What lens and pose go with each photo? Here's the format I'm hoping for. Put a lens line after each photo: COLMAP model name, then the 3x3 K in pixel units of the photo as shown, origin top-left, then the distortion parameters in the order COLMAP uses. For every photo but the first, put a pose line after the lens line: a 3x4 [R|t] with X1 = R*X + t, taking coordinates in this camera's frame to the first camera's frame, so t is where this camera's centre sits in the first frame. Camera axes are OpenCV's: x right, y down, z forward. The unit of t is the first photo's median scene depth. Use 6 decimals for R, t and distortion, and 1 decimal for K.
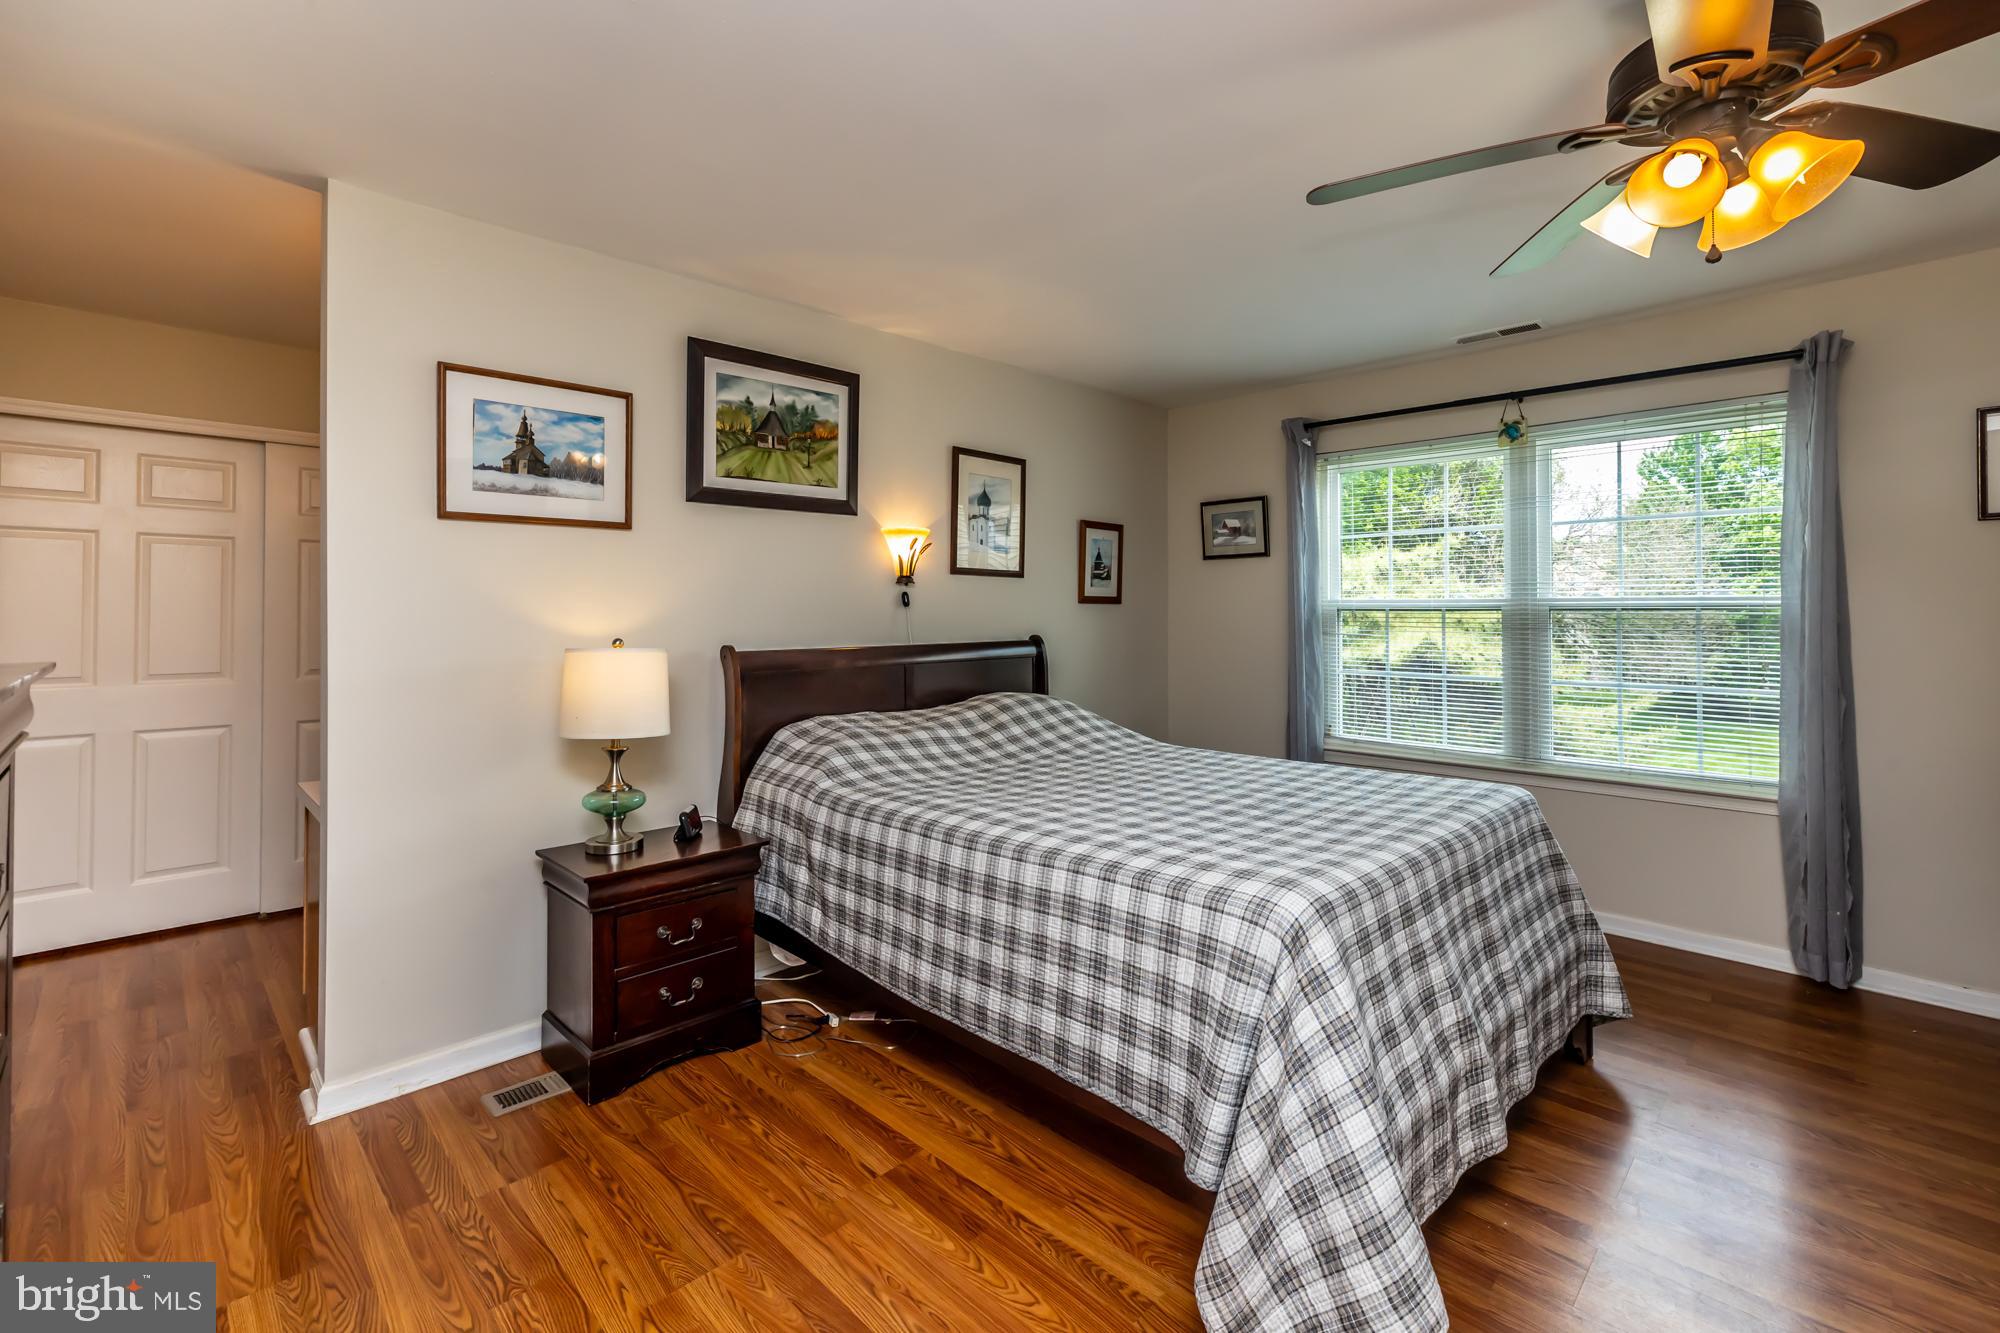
lens RADIAL K [[857.3, 0, 1000.8], [0, 857.3, 631.1], [0, 0, 1]] dist [-0.000777, 0.000338]
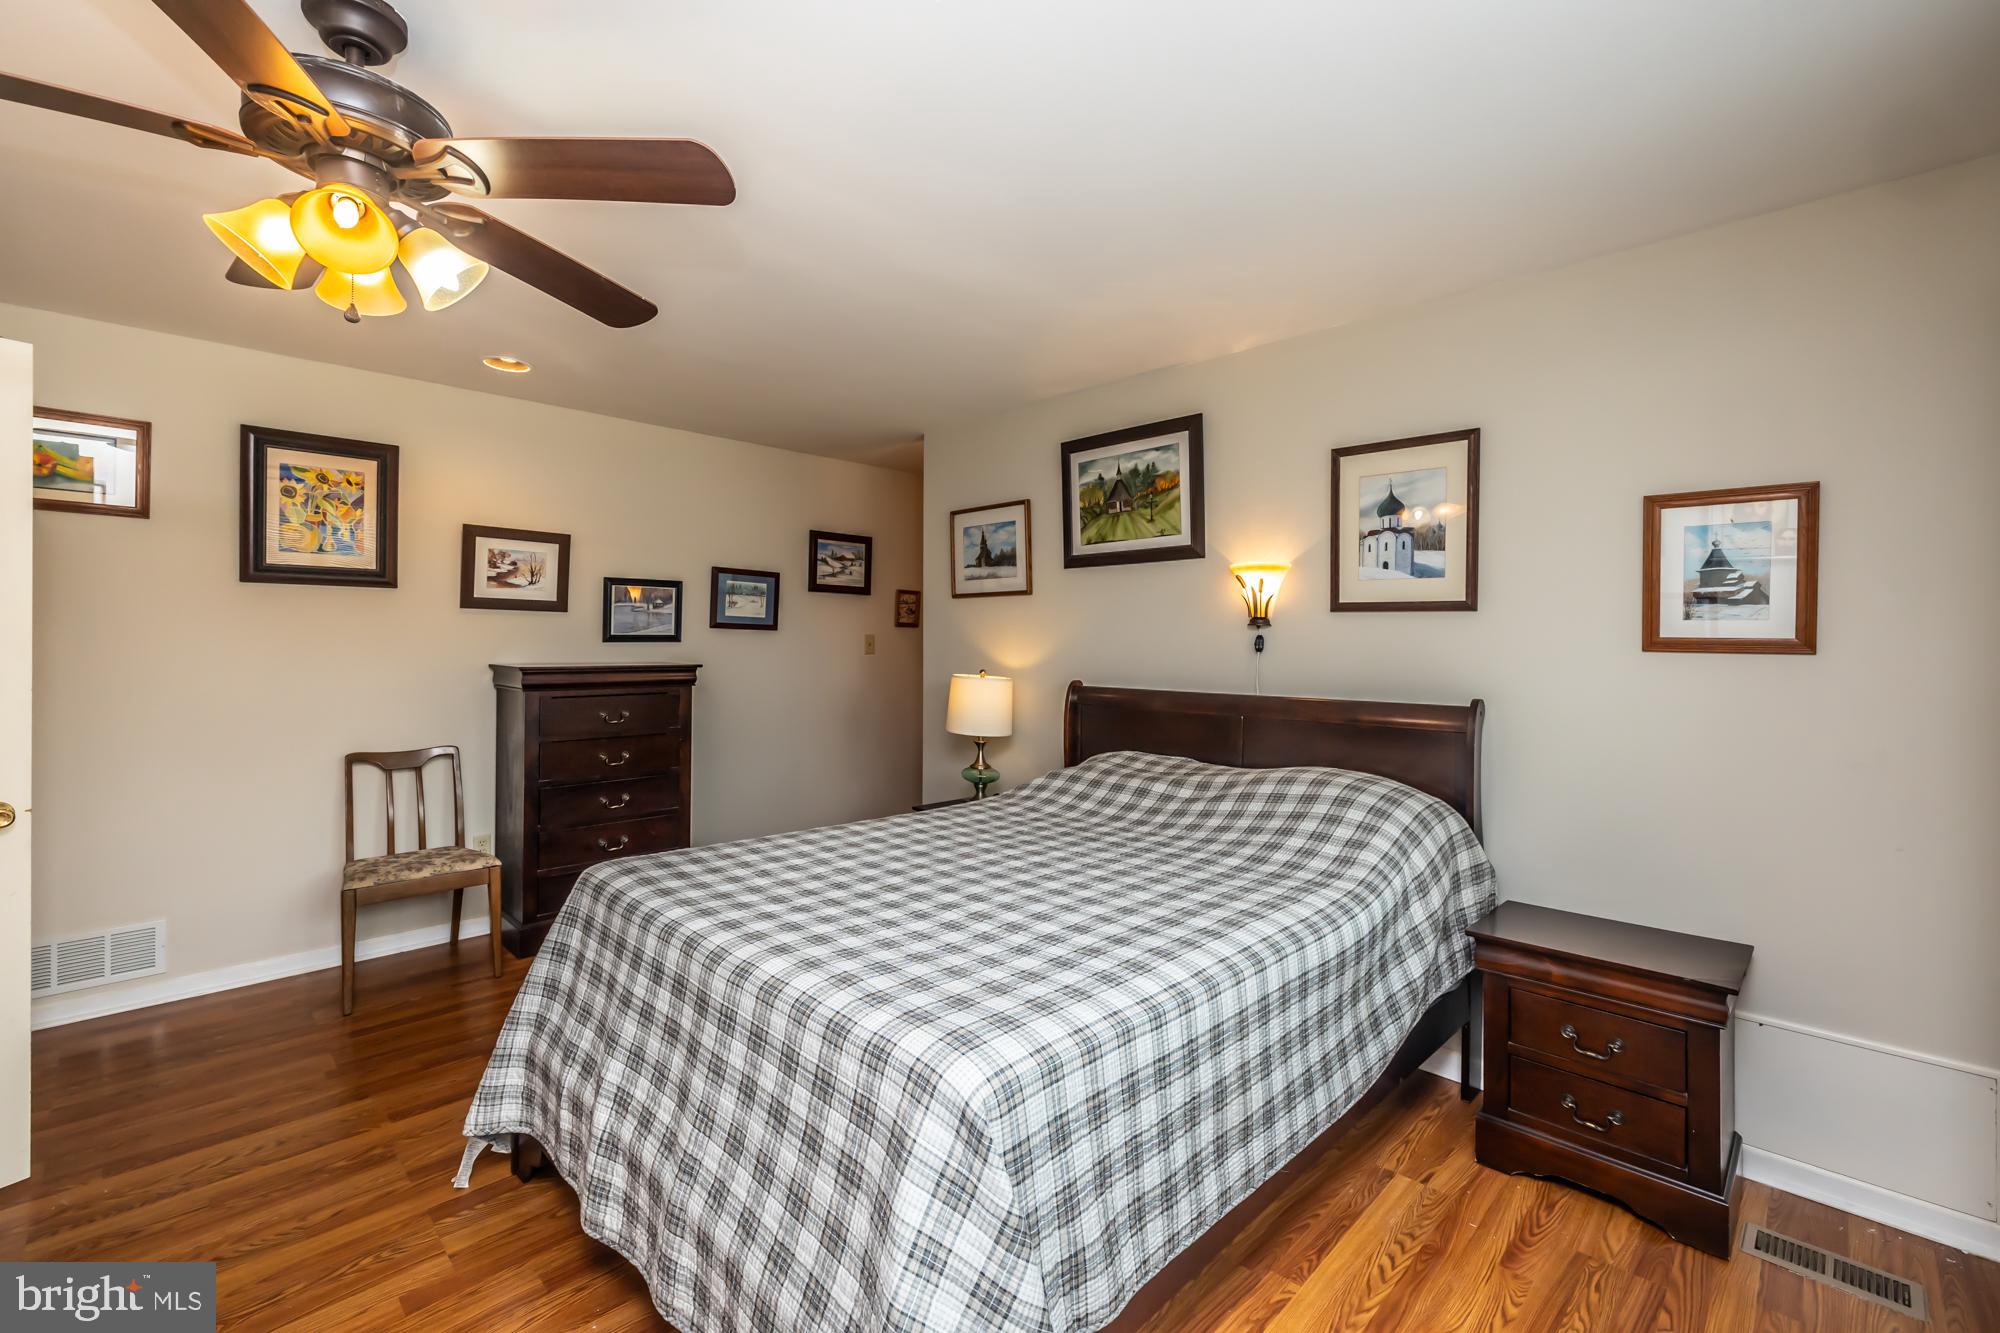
lens RADIAL K [[857.3, 0, 1000.8], [0, 857.3, 631.1], [0, 0, 1]] dist [-0.000777, 0.000338]
pose [[0.017968, -0.015179, -0.999723, 0.848627], [-0.037257, 0.999180, -0.015841, -0.030178], [0.999144, 0.037532, 0.017388, 0.810062]]
